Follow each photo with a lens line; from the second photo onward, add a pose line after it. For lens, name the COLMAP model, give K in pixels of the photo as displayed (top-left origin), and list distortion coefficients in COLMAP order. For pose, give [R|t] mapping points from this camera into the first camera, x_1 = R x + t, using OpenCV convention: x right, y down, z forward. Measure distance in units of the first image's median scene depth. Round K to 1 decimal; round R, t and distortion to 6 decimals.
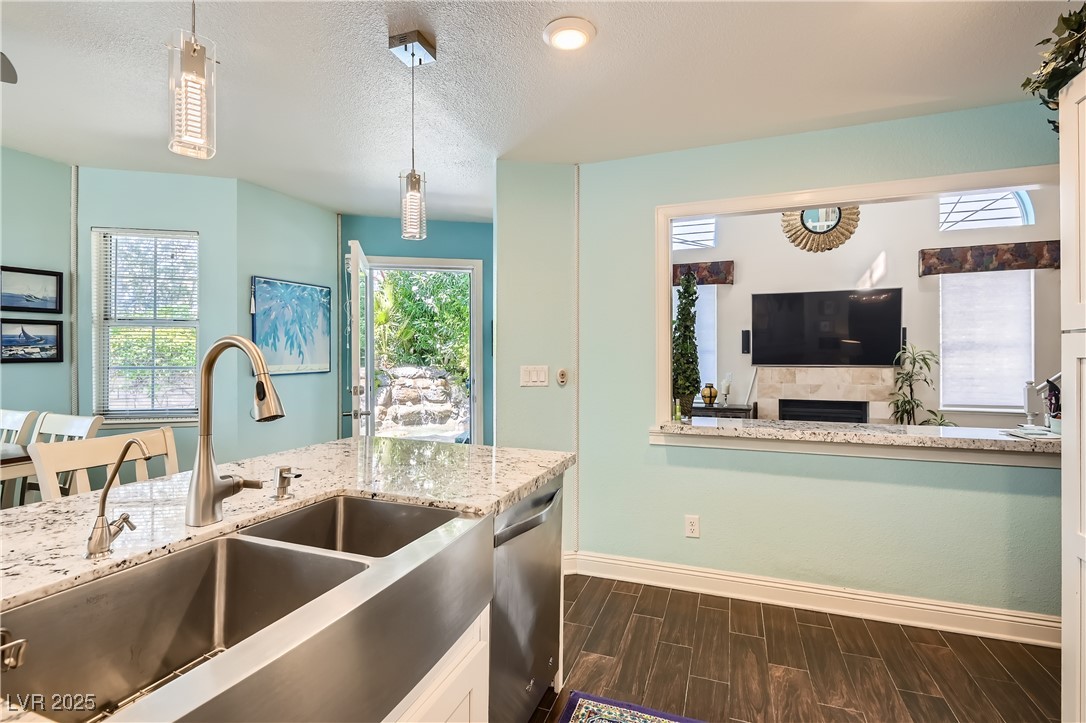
lens RADIAL K [[497.7, 0, 539.7], [0, 497.7, 357.5], [0, 0, 1]] dist [-0.002442, -0.000137]
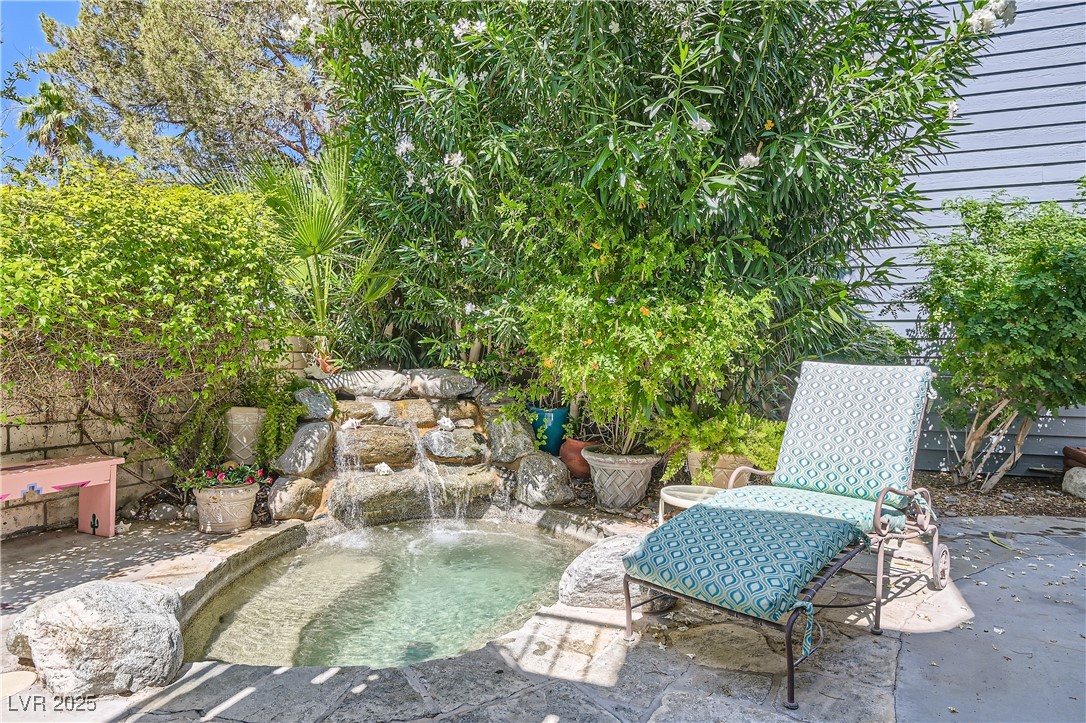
lens RADIAL K [[628.2, 0, 550.9], [0, 628.2, 365.8], [0, 0, 1]] dist [-0.000162, -0.001517]
pose [[0.999770, 0.009087, 0.019417, -0.159640], [-0.009107, 0.999958, 0.000941, 0.016375], [-0.019408, -0.001118, 0.999811, 0.573857]]
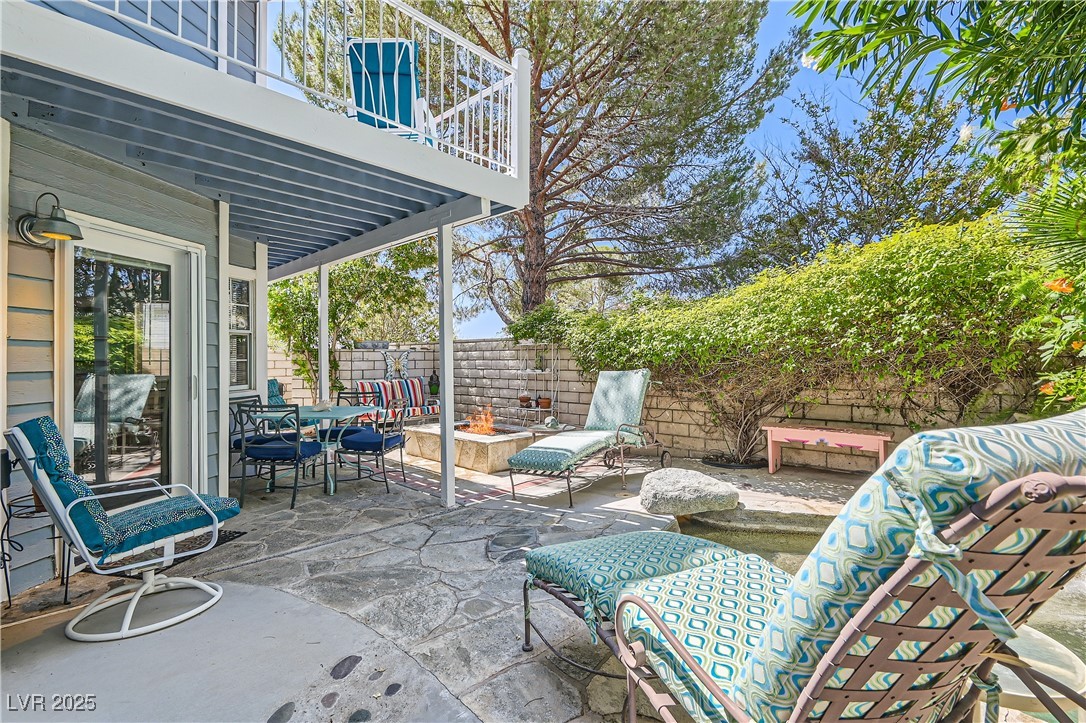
lens RADIAL K [[497.7, 0, 541.1], [0, 497.7, 358.3], [0, 0, 1]] dist [-0.002442, -0.000137]
pose [[-0.363259, 0.005407, -0.931672, 0.116597], [0.005311, 0.999979, 0.003733, 0.003701], [0.931673, -0.003592, -0.363280, 0.864460]]
